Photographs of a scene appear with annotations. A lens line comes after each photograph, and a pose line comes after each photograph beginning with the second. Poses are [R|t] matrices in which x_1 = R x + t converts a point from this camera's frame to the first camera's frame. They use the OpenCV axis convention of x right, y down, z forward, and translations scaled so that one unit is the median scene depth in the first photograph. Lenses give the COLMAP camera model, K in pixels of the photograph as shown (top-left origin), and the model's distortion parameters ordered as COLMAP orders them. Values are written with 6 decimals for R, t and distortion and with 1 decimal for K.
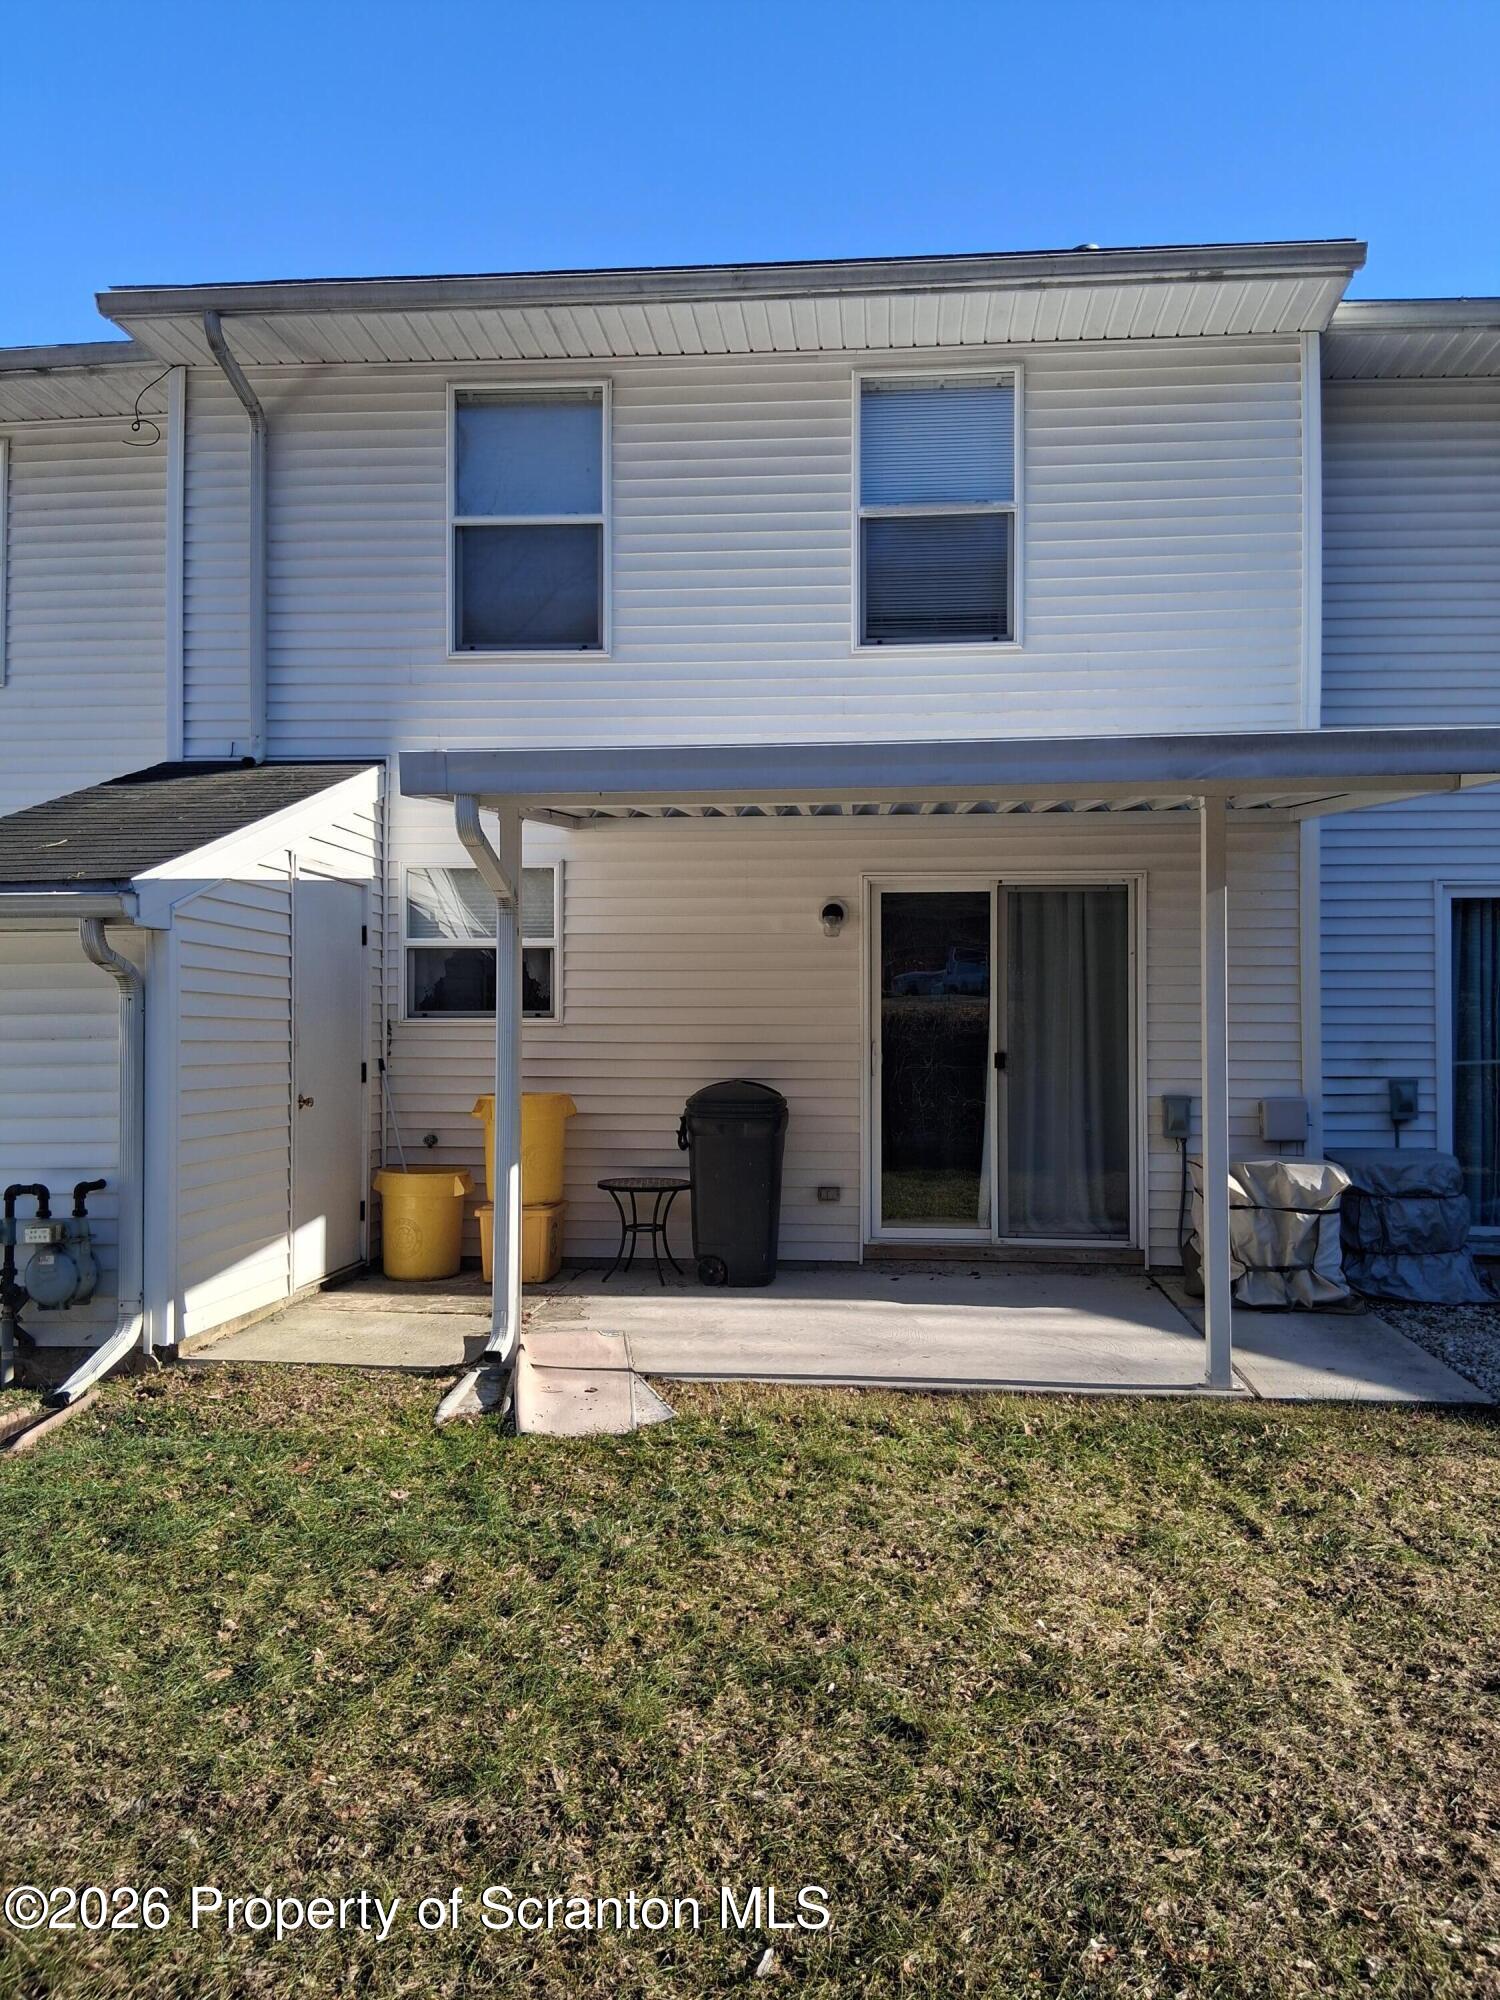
lens RADIAL K [[1513.6, 0, 762.2], [0, 1513.6, 1003.6], [0, 0, 1]] dist [0.103806, -0.173191]
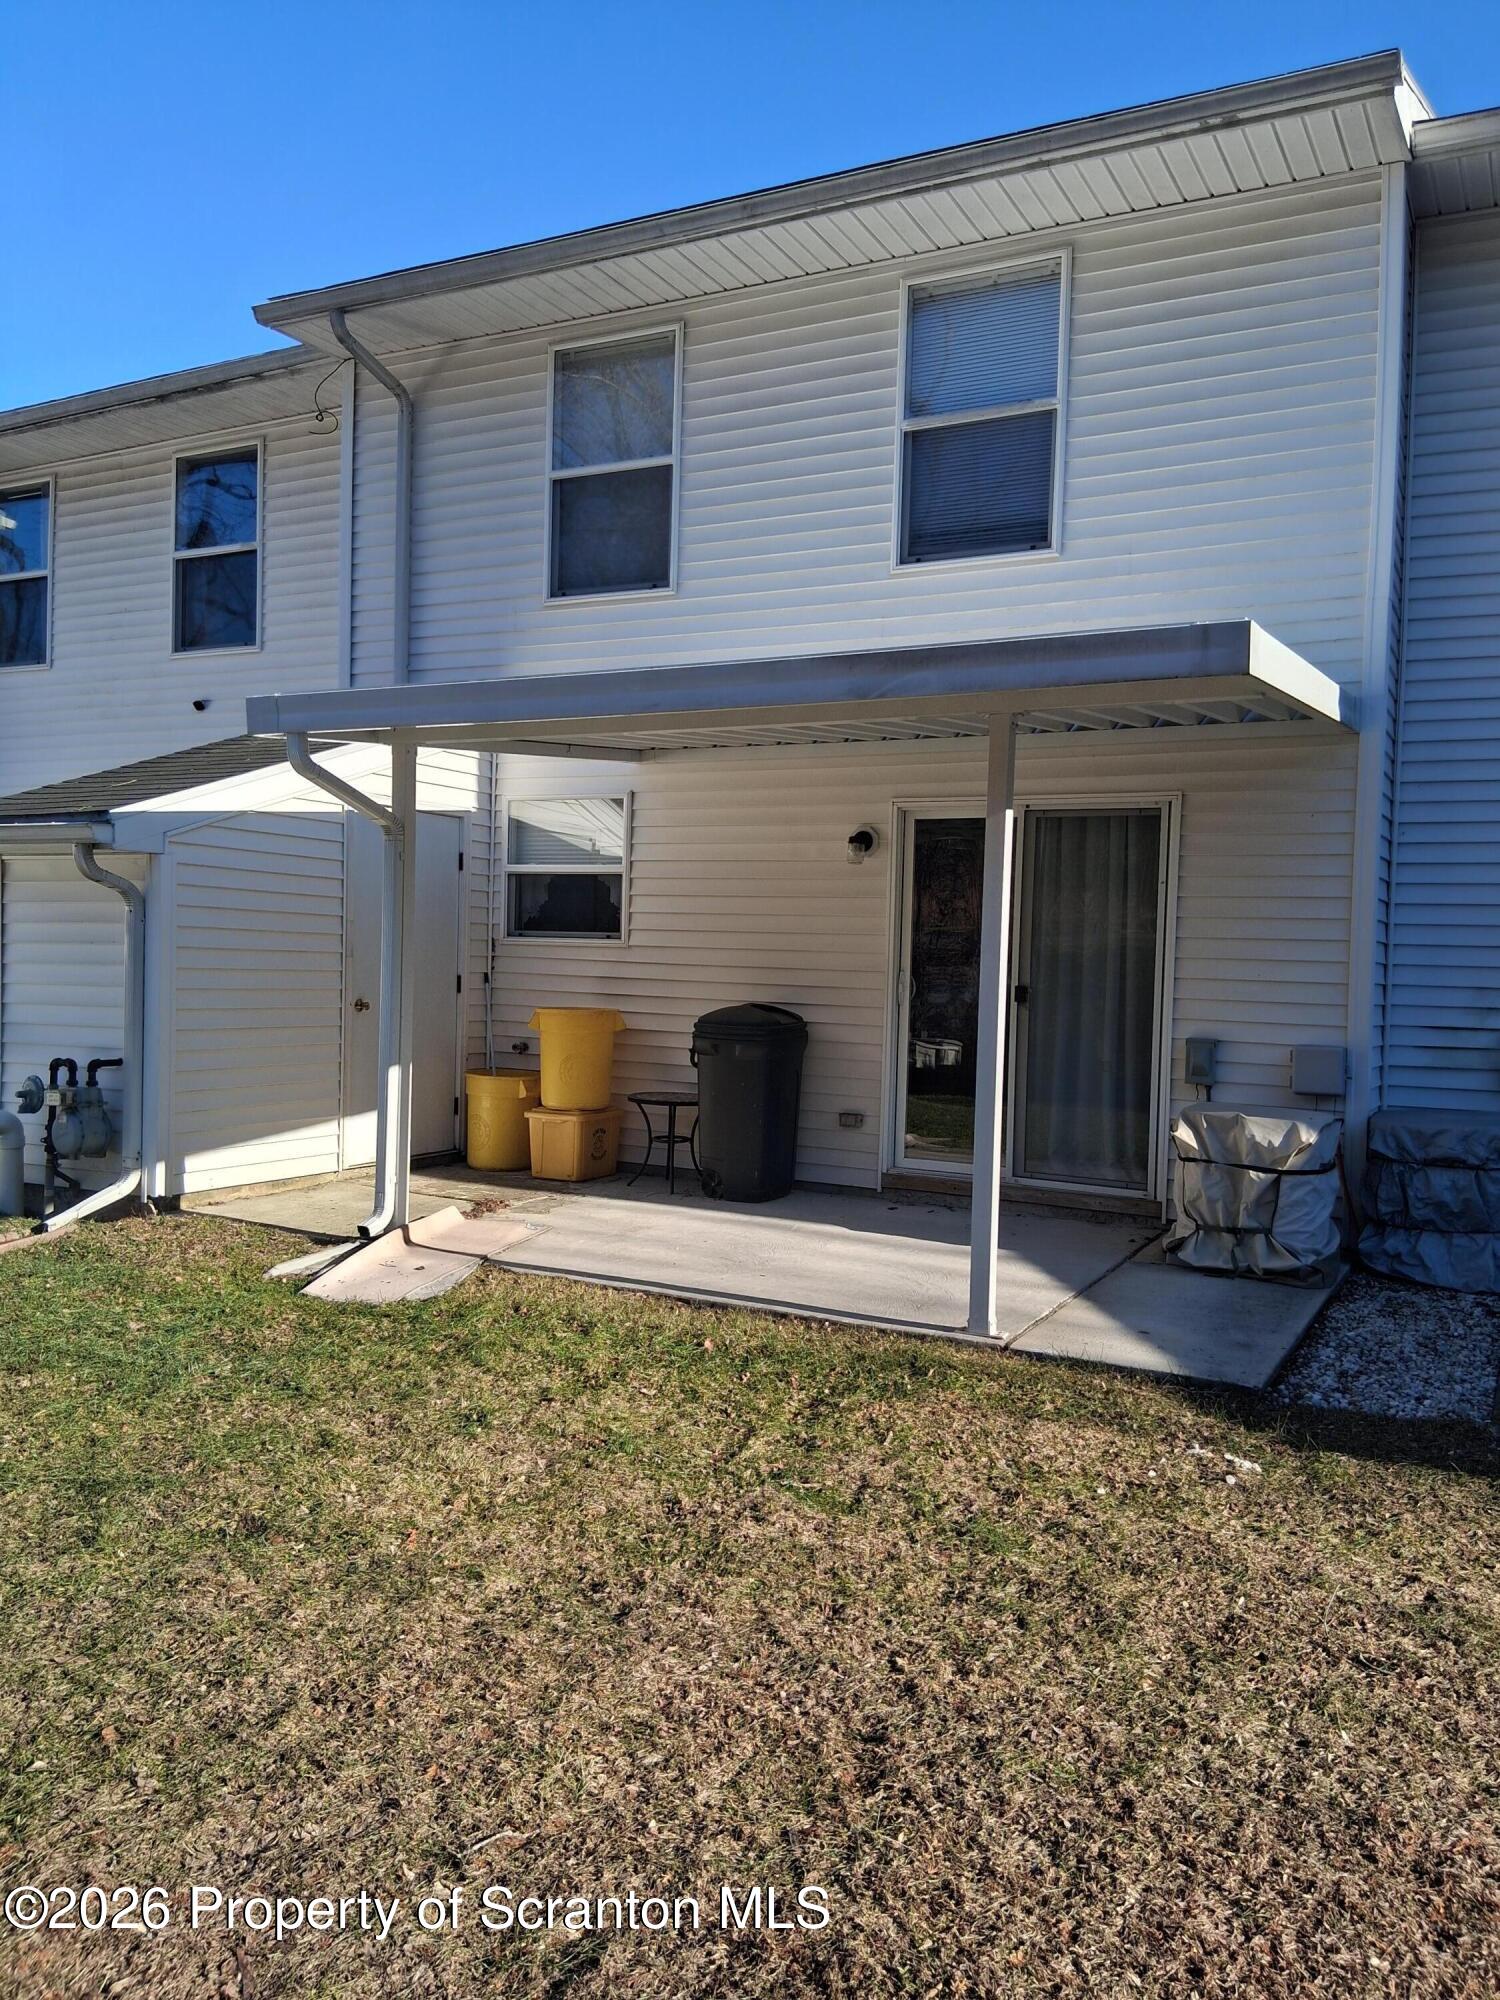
lens RADIAL K [[1513.6, 0, 755.5], [0, 1513.6, 1001.7], [0, 0, 1]] dist [0.103806, -0.173191]
pose [[0.922483, 0.038208, -0.384142, 0.372261], [-0.021305, 0.998612, 0.048163, -0.000202], [0.385449, -0.036245, 0.922017, 0.050168]]
